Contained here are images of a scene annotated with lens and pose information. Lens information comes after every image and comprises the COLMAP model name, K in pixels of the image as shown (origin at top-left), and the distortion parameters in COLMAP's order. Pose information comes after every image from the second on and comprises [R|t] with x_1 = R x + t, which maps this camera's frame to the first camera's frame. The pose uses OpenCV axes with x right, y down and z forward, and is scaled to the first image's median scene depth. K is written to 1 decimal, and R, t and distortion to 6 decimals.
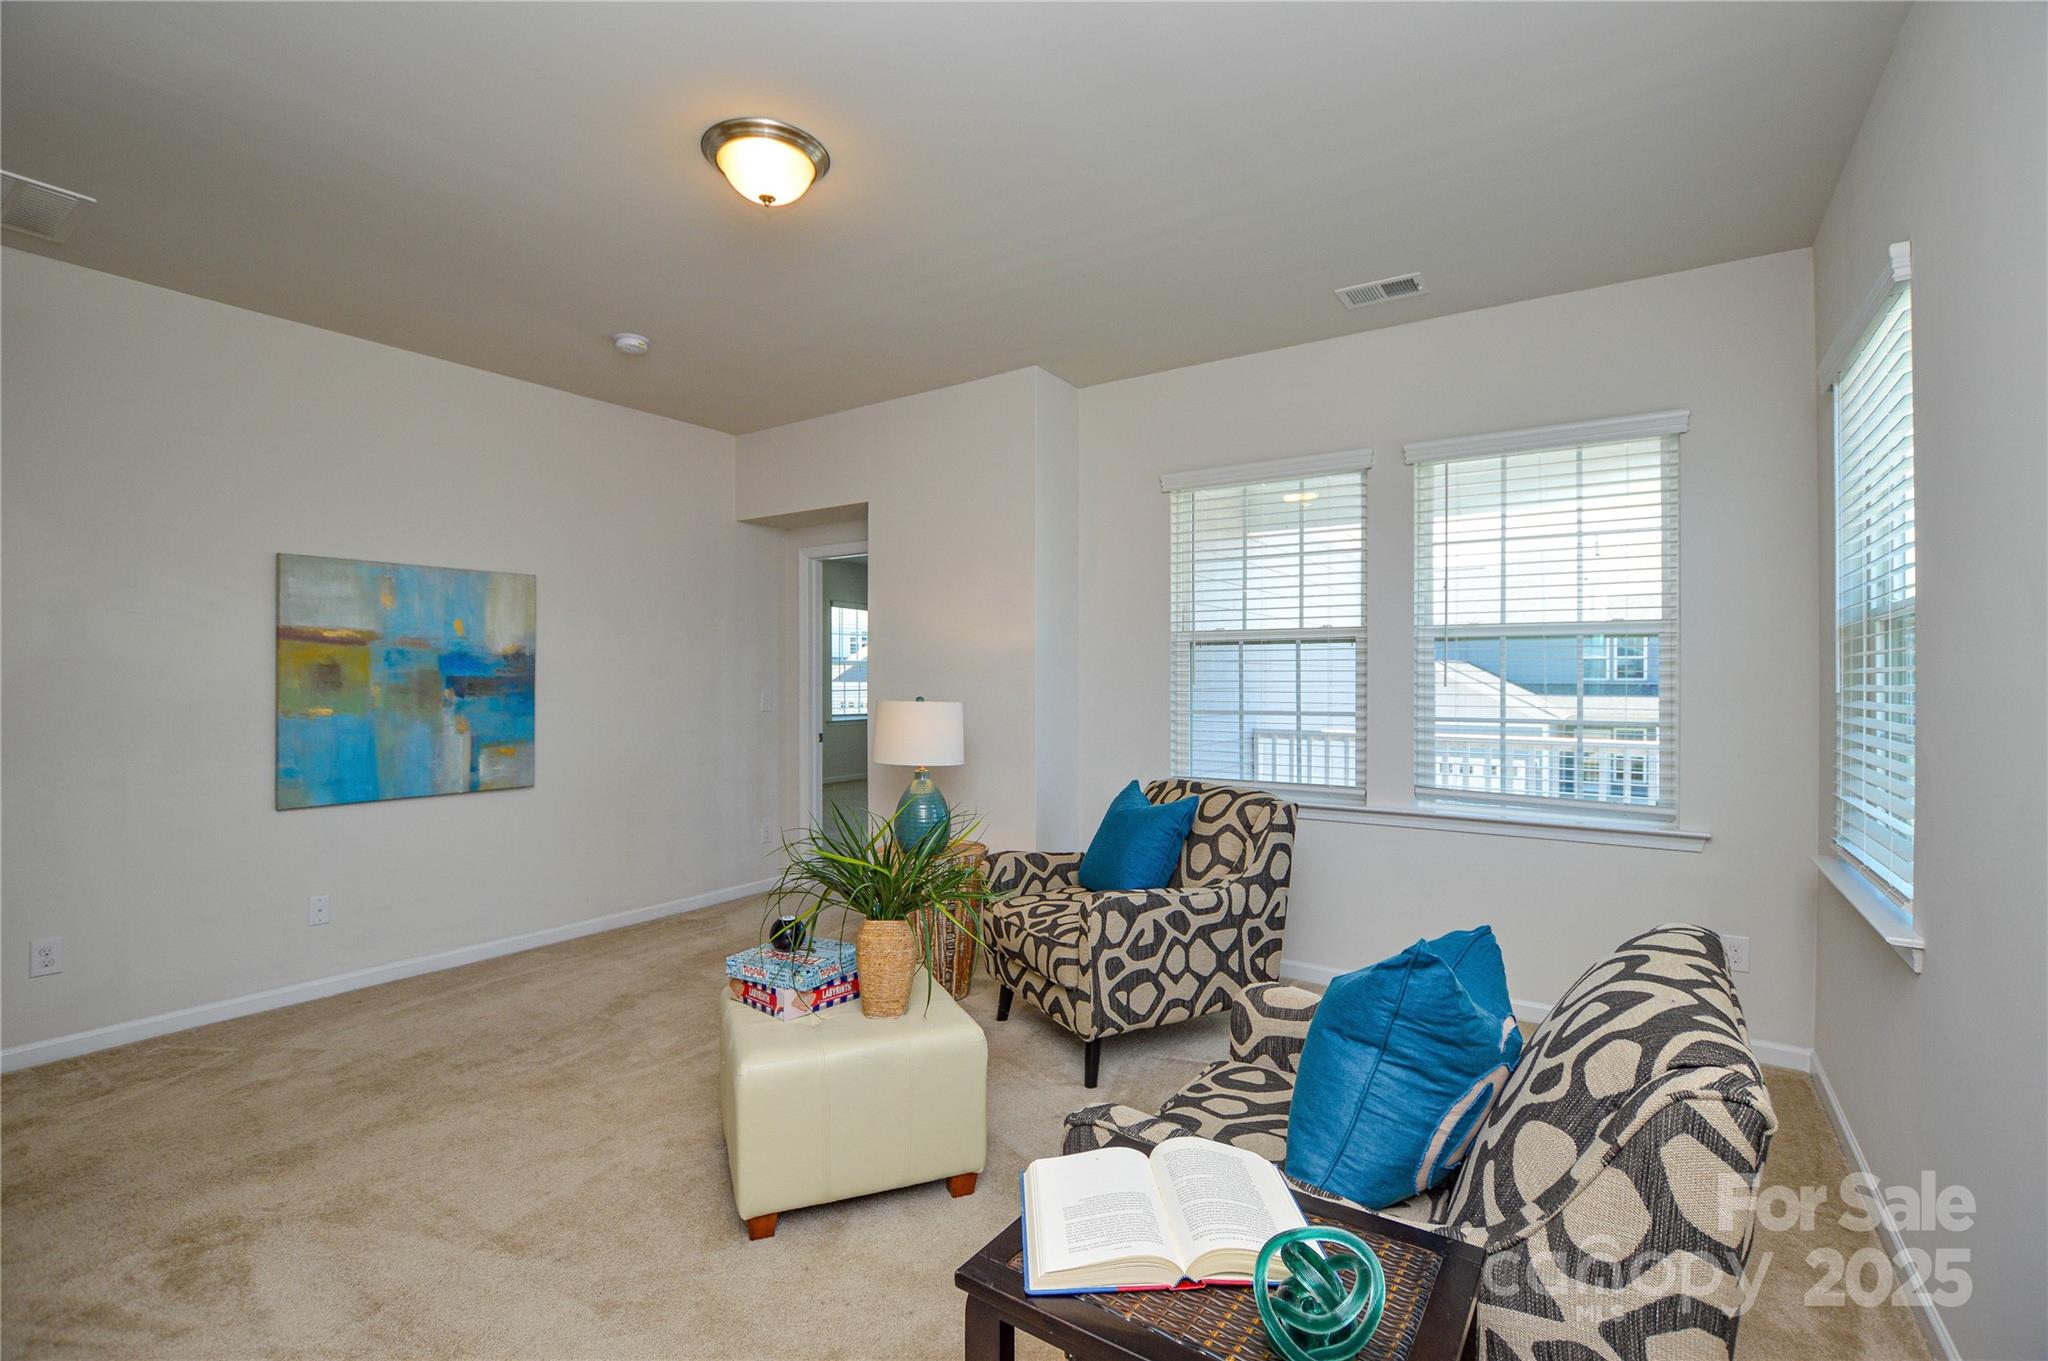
lens RADIAL K [[926.6, 0, 1020.4], [0, 926.6, 679.6], [0, 0, 1]] dist [-0.002846, -0.000313]
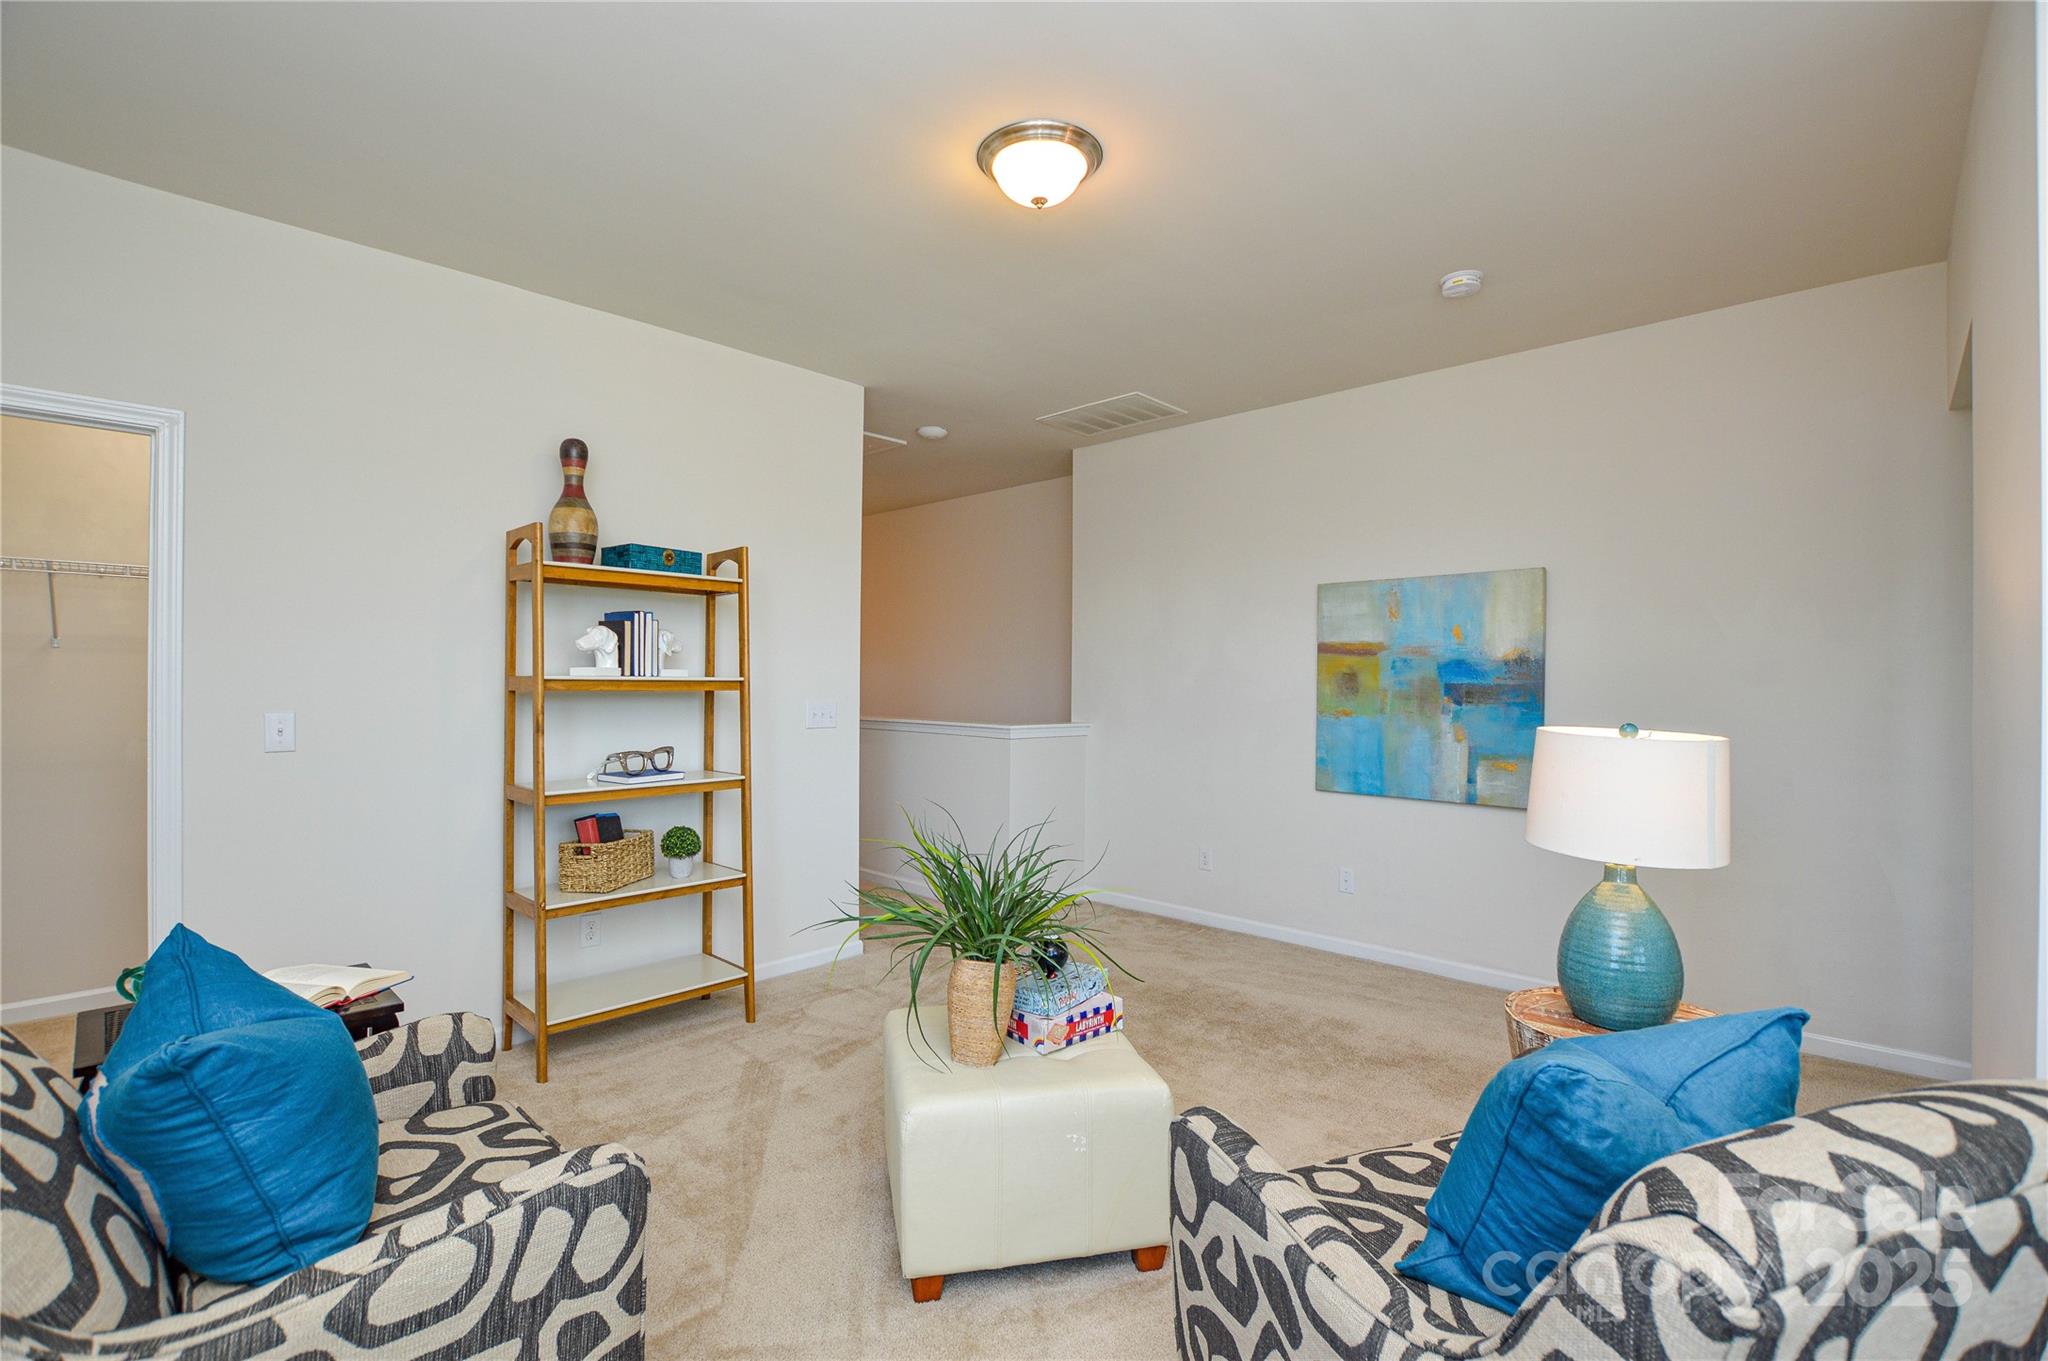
lens RADIAL K [[926.6, 0, 1020.4], [0, 926.6, 679.6], [0, 0, 1]] dist [-0.002846, -0.000313]
pose [[-0.155623, -0.000831, -0.987816, 0.444377], [-0.006292, 0.999980, 0.000150, -0.005302], [0.987797, 0.006239, -0.155625, 0.717892]]
